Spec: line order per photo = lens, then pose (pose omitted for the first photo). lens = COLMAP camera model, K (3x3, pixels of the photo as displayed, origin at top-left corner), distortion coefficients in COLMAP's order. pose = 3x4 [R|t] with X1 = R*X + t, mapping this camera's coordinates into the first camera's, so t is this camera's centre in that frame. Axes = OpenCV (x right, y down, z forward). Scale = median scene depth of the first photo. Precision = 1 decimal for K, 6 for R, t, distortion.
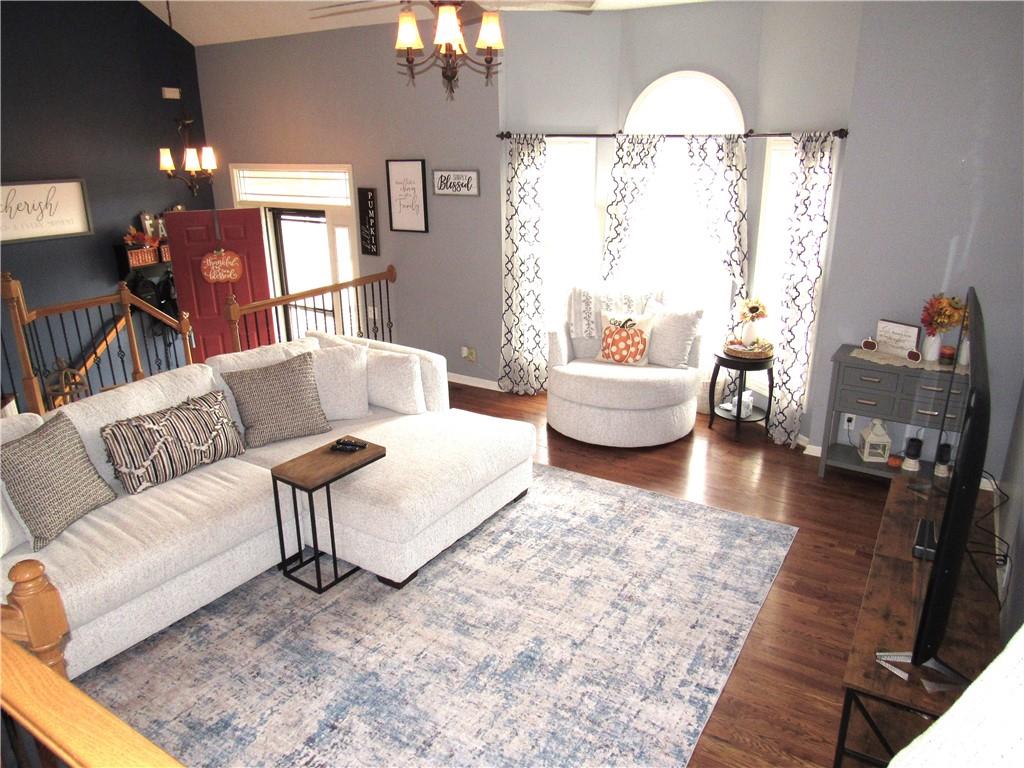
lens RADIAL K [[725.5, 0, 511.2], [0, 725.5, 385.2], [0, 0, 1]] dist [-0.032567, 0.014405]
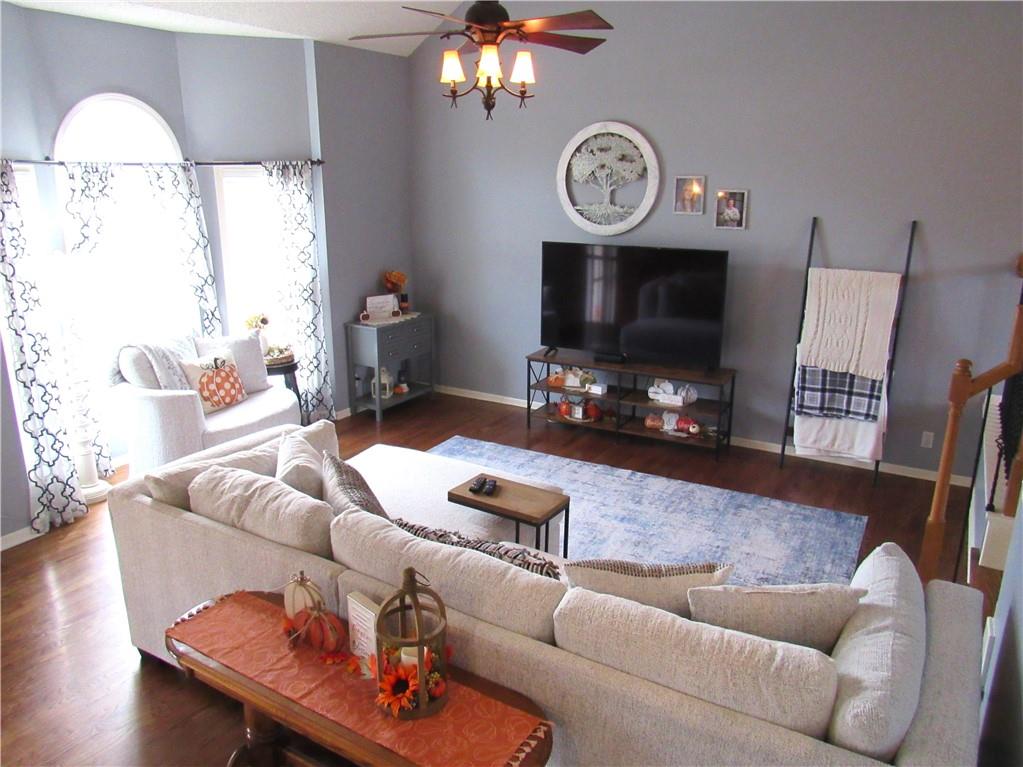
lens RADIAL K [[724.8, 0, 512.9], [0, 724.8, 382.5], [0, 0, 1]] dist [-0.032567, 0.014405]
pose [[-0.009431, -0.272927, 0.961989, -0.844688], [0.323693, 0.909400, 0.261180, -0.208181], [-0.946115, 0.313853, 0.079768, 0.664314]]
